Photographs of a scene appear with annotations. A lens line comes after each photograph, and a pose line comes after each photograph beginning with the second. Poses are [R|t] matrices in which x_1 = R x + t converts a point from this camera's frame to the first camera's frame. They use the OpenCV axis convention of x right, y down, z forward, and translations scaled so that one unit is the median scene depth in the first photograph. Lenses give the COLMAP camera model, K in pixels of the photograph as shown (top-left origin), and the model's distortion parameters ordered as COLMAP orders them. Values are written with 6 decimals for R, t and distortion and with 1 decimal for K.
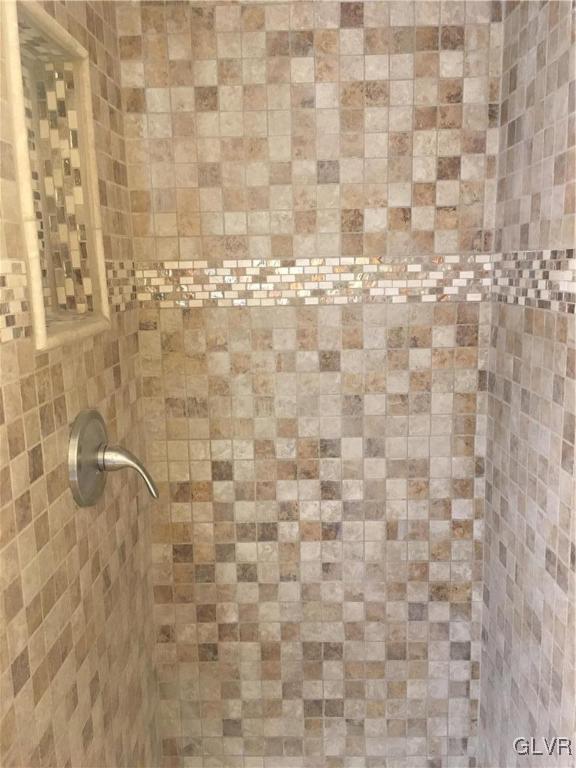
lens RADIAL K [[653.4, 0, 289.4], [0, 653.4, 387.0], [0, 0, 1]] dist [0.072278, -0.092507]
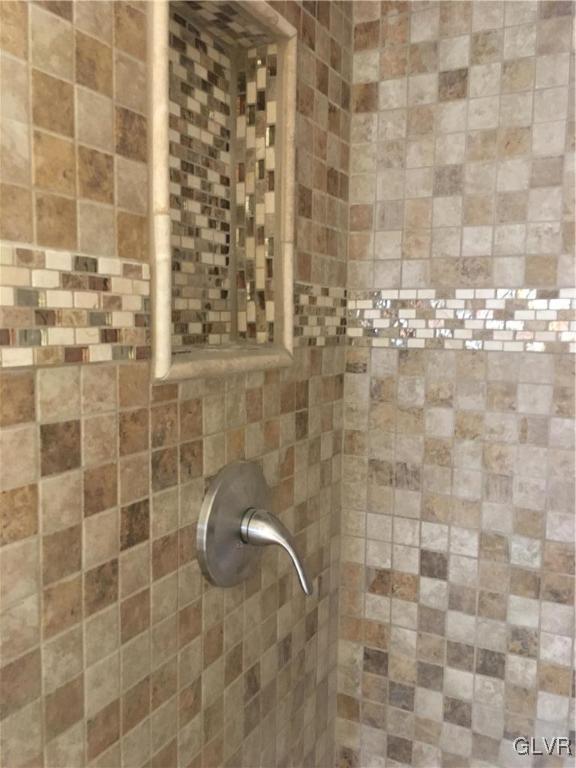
lens RADIAL K [[653.4, 0, 285.8], [0, 653.4, 380.7], [0, 0, 1]] dist [0.072278, -0.092507]
pose [[0.900123, 0.077531, -0.428682, 0.058659], [-0.117353, 0.990813, -0.067215, -0.012697], [0.419532, 0.110809, 0.900952, 0.244960]]
